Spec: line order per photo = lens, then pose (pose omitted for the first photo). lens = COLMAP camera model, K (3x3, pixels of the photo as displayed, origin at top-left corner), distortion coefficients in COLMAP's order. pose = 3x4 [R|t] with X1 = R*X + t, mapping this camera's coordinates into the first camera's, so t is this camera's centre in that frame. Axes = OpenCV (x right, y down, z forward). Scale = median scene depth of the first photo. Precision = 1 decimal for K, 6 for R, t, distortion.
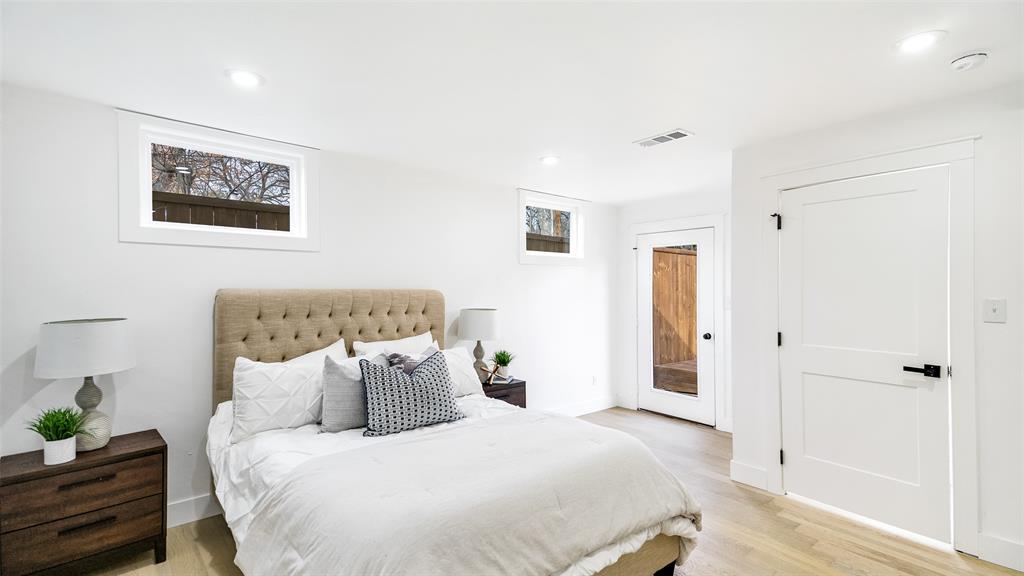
lens RADIAL K [[455.9, 0, 512.0], [0, 455.9, 288.0], [0, 0, 1]] dist [0.048284, 0.000011]
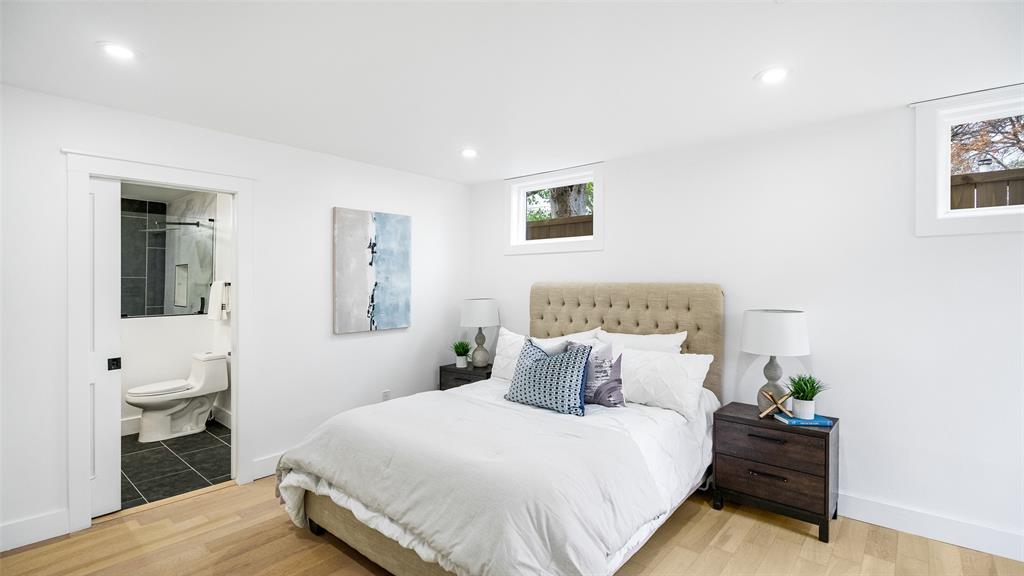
lens RADIAL K [[455.9, 0, 512.0], [0, 455.9, 288.0], [0, 0, 1]] dist [0.048284, 0.000011]
pose [[0.204218, 0.009453, -0.978880, 0.653452], [0.001378, 0.999950, 0.009944, 0.004300], [0.978924, -0.003380, 0.204195, 0.535756]]
